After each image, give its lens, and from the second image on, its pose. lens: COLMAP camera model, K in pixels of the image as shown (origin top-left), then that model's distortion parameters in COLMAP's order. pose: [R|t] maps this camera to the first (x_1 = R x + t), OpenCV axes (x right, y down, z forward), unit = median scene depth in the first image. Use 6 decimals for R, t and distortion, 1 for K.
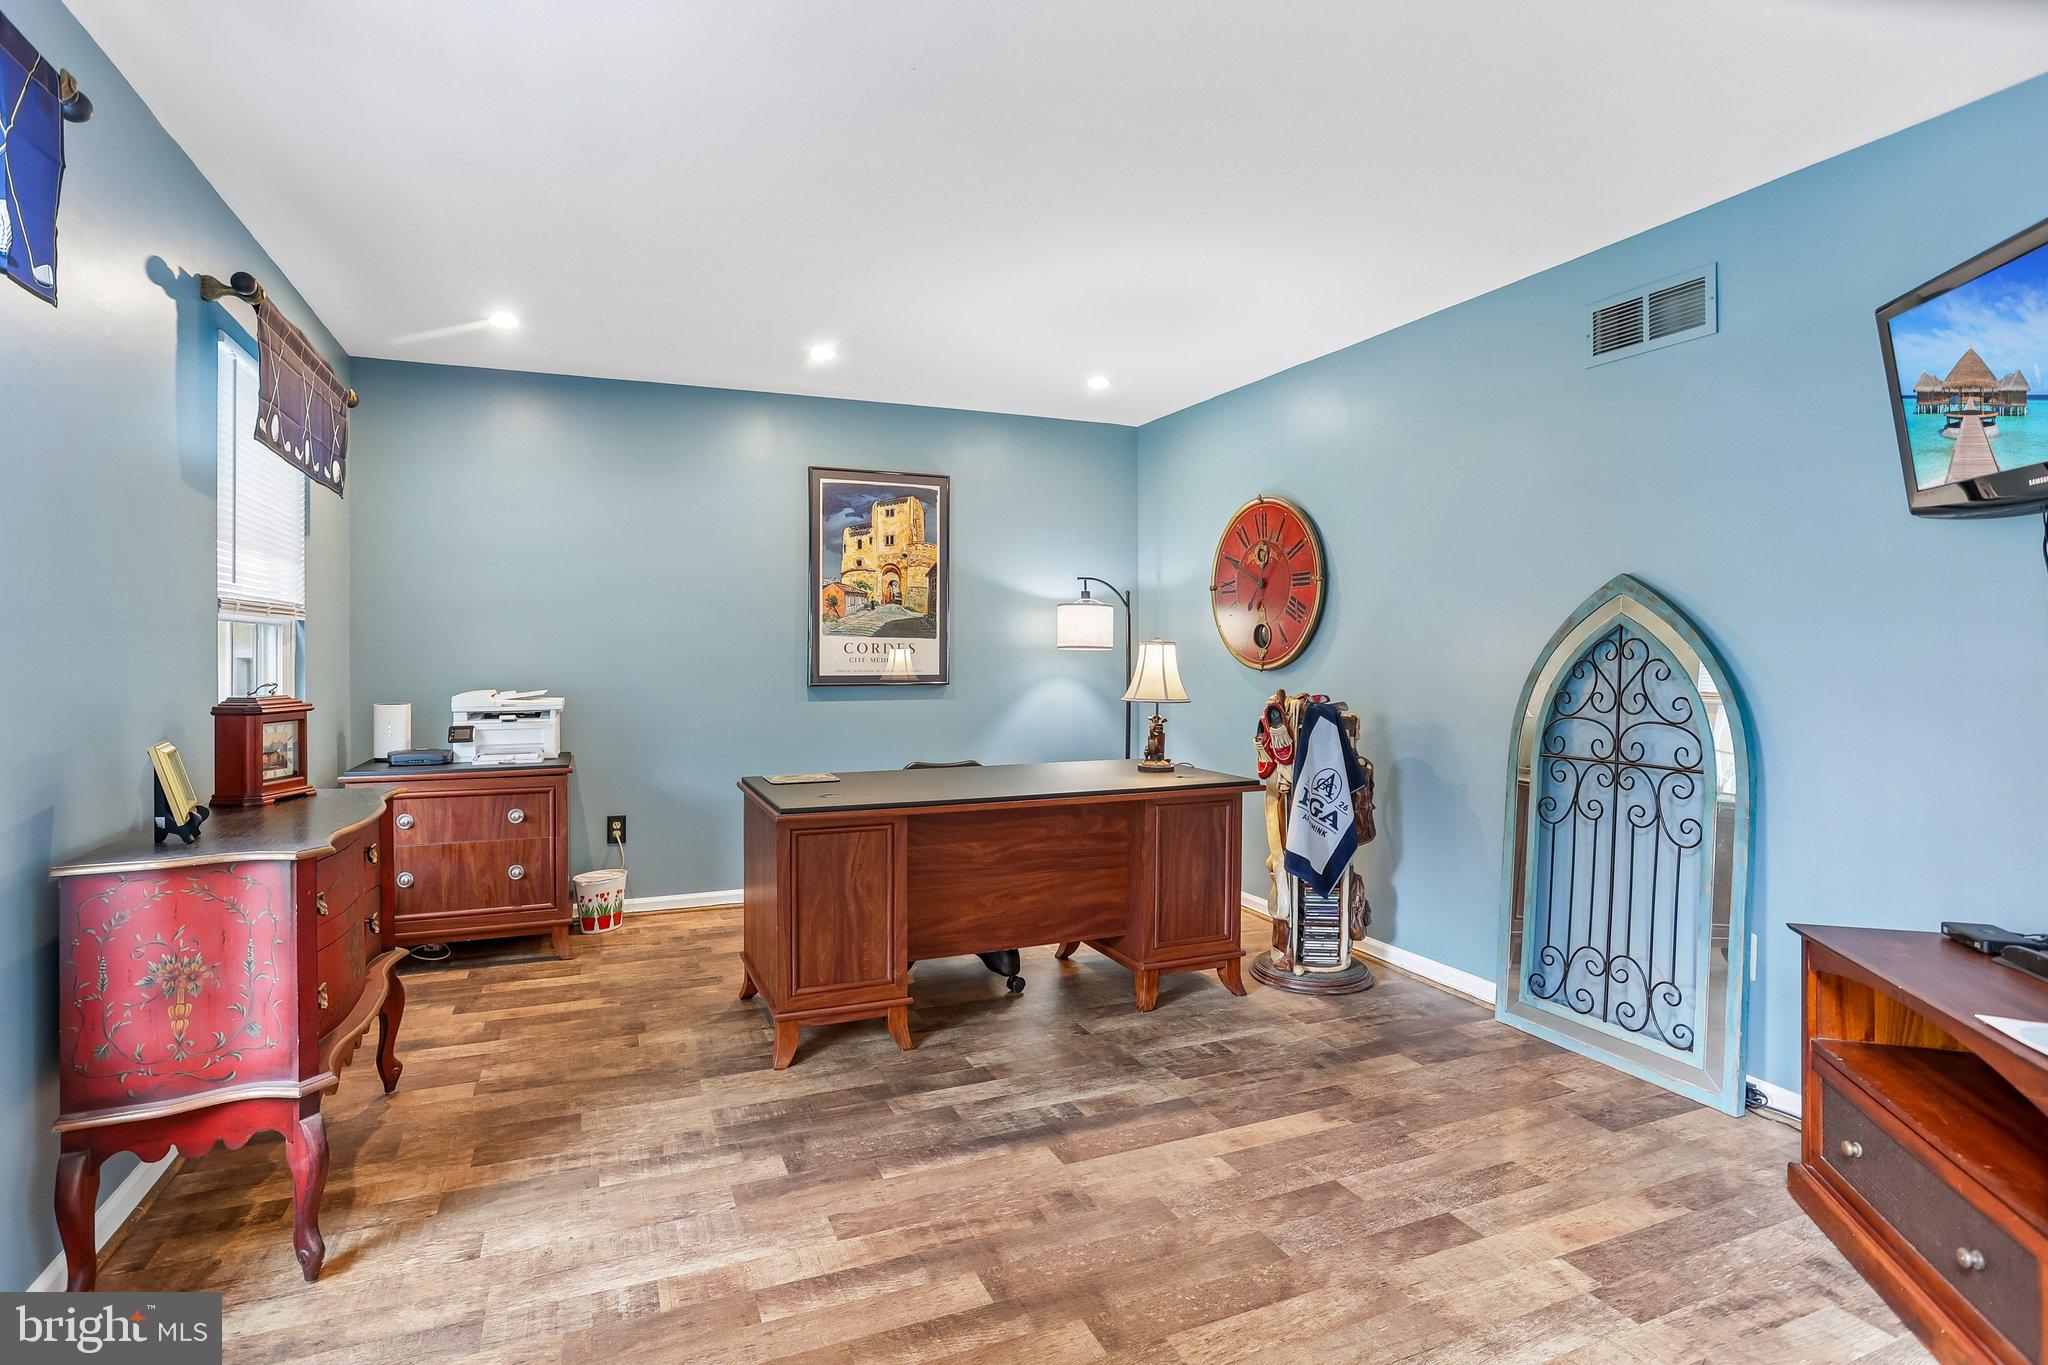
lens RADIAL K [[1016.2, 0, 1006.9], [0, 1016.2, 649.0], [0, 0, 1]] dist [-0.057914, 0.028734]
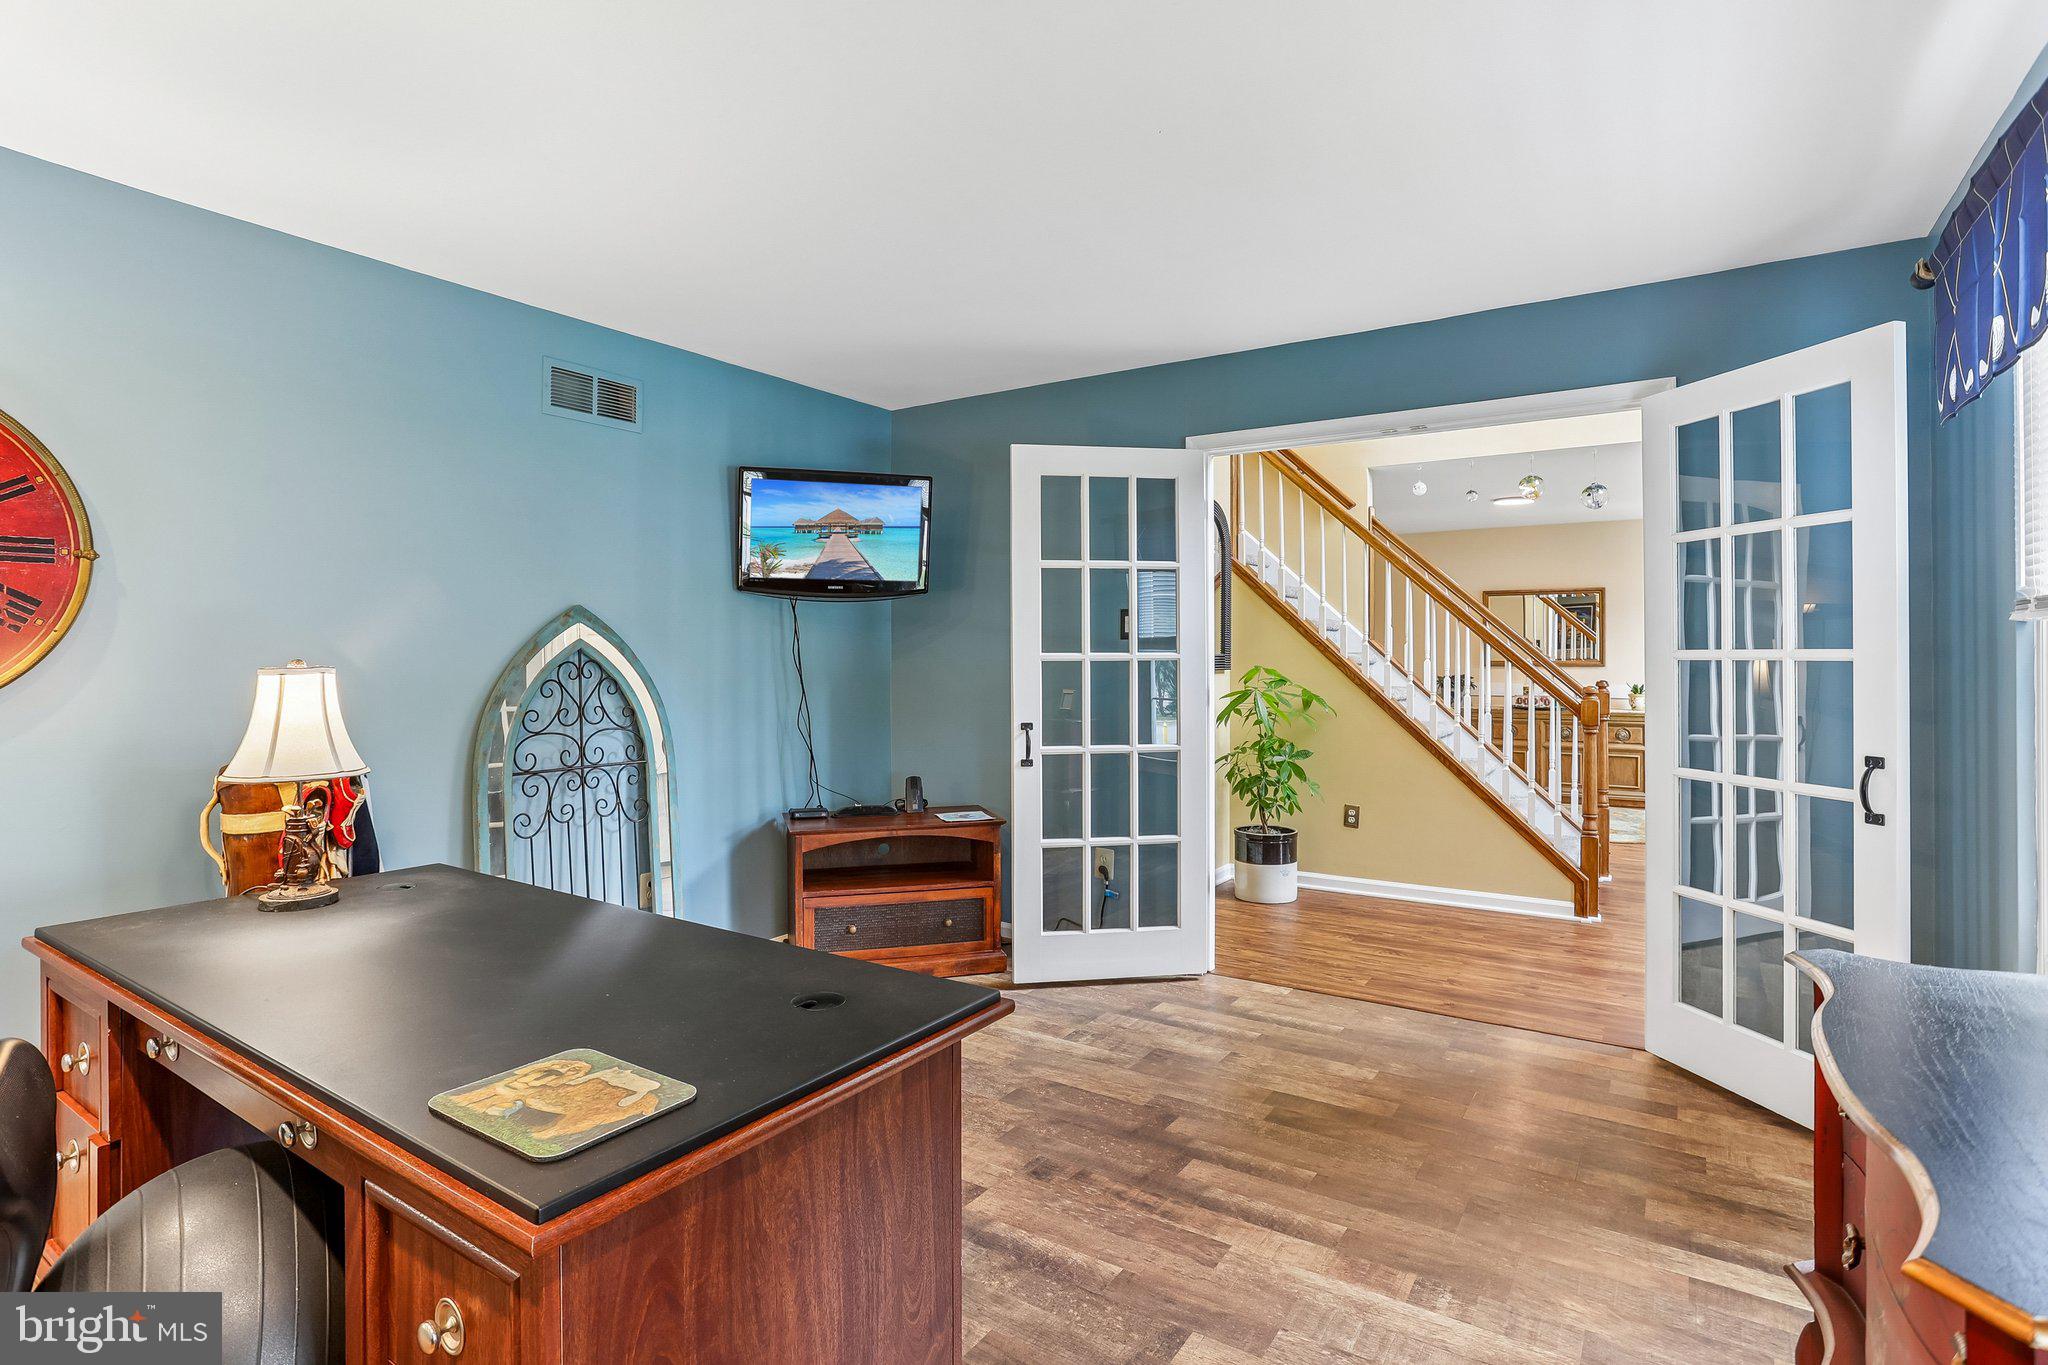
lens RADIAL K [[1027.2, 0, 1000.6], [0, 1027.2, 645.9], [0, 0, 1]] dist [-0.057465, 0.027312]
pose [[-0.549793, 0.010855, 0.835230, -0.636249], [0.002567, 0.999933, -0.011306, -0.012233], [-0.835297, -0.004072, -0.549784, 1.233405]]
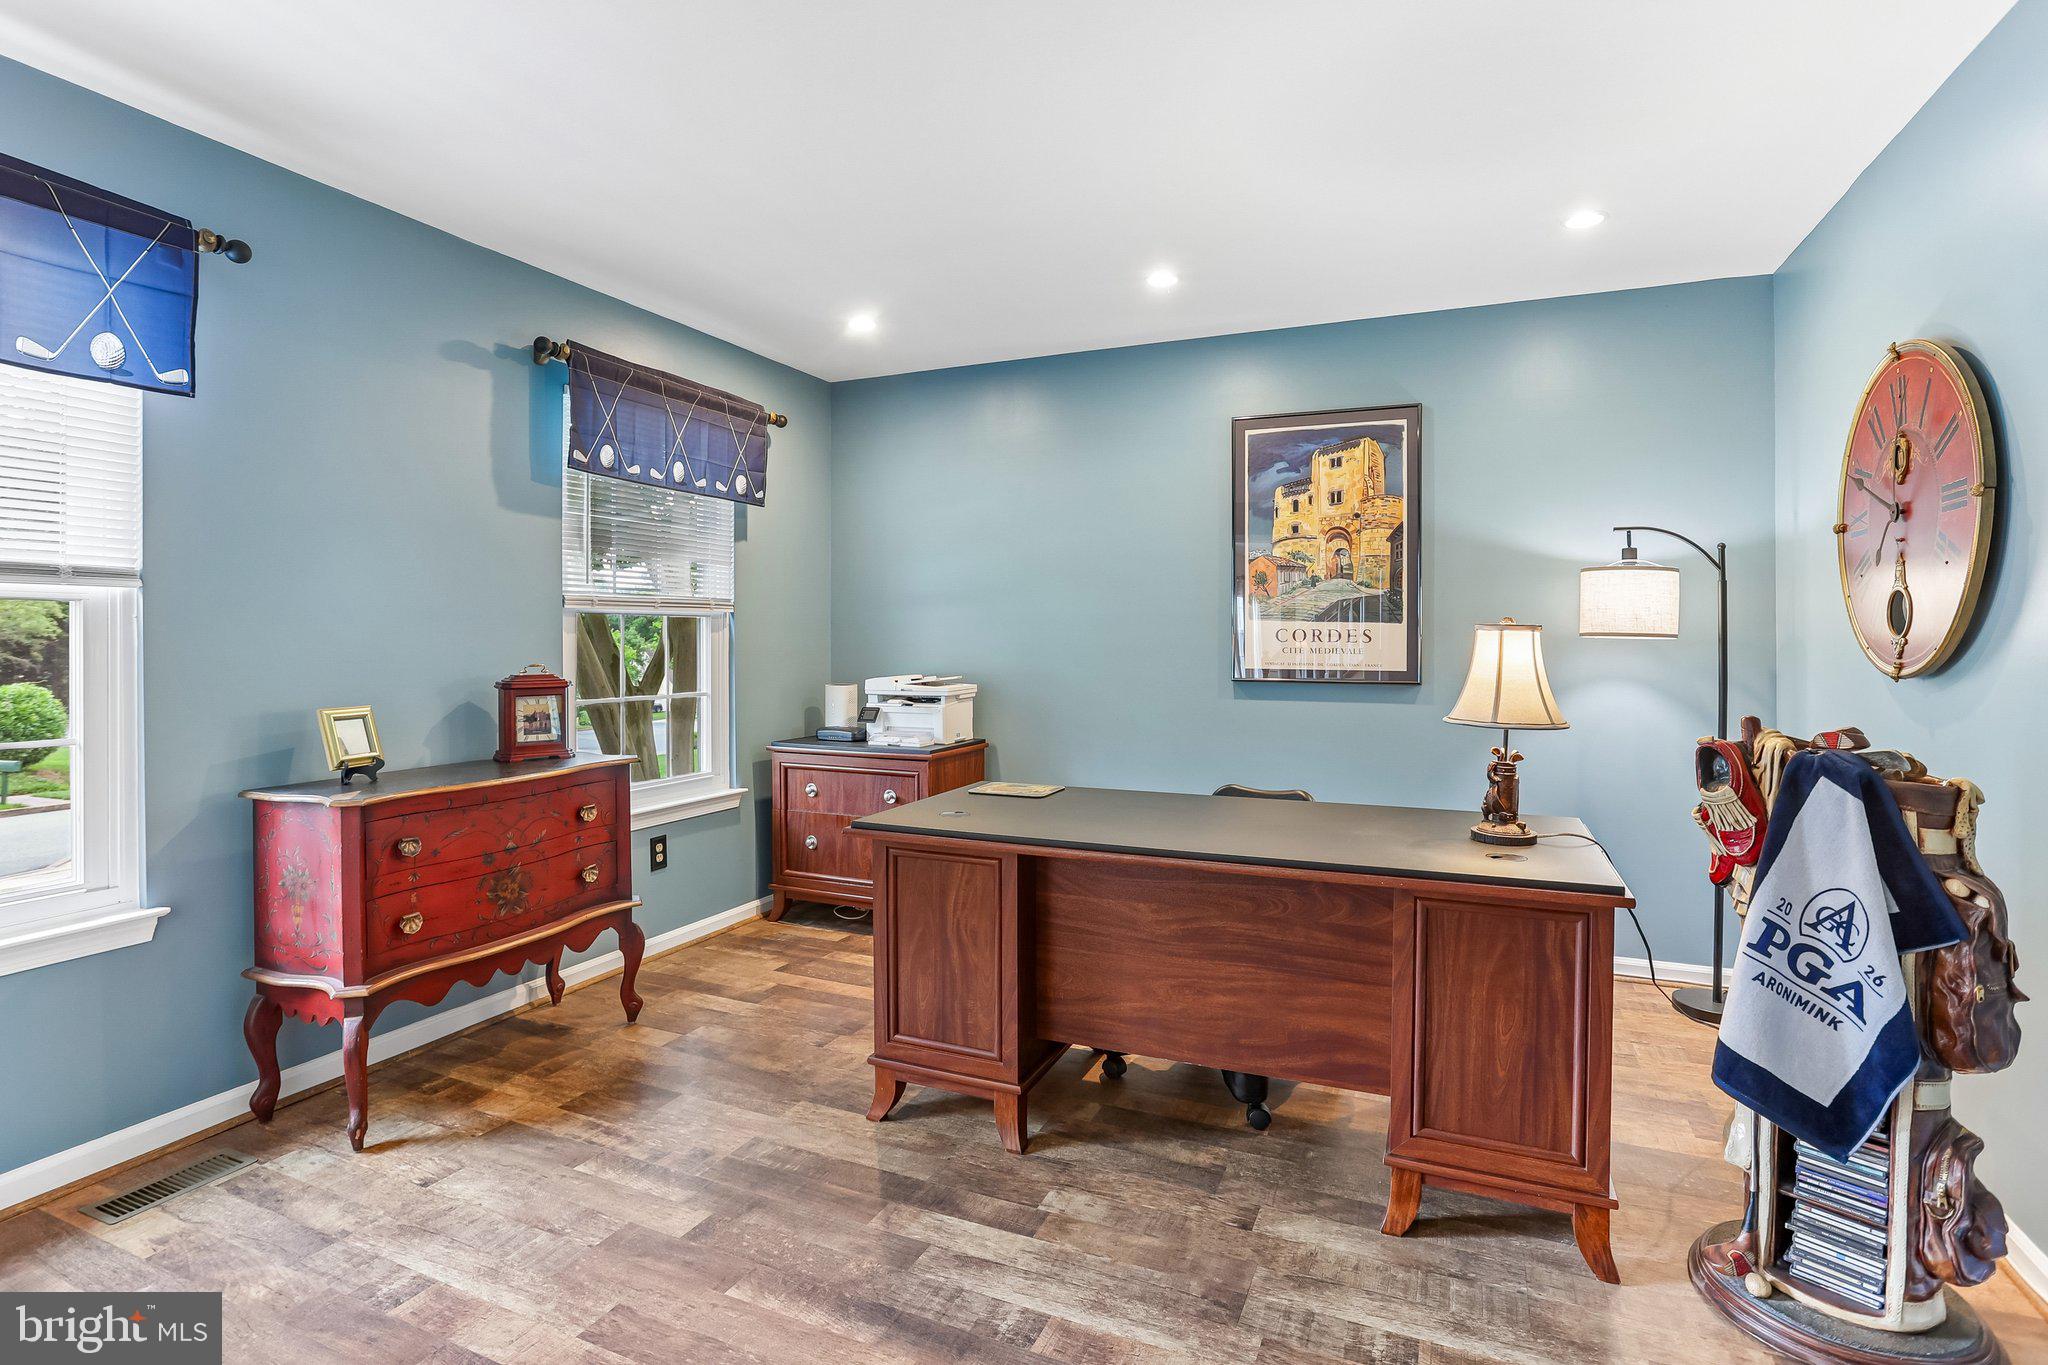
lens RADIAL K [[1016.2, 0, 1006.9], [0, 1016.2, 649.0], [0, 0, 1]] dist [-0.057914, 0.028734]
pose [[0.682881, 0.009255, -0.730471, 0.473792], [-0.001837, 0.999938, 0.010952, 0.001915], [0.730527, -0.006137, 0.682856, 0.485276]]
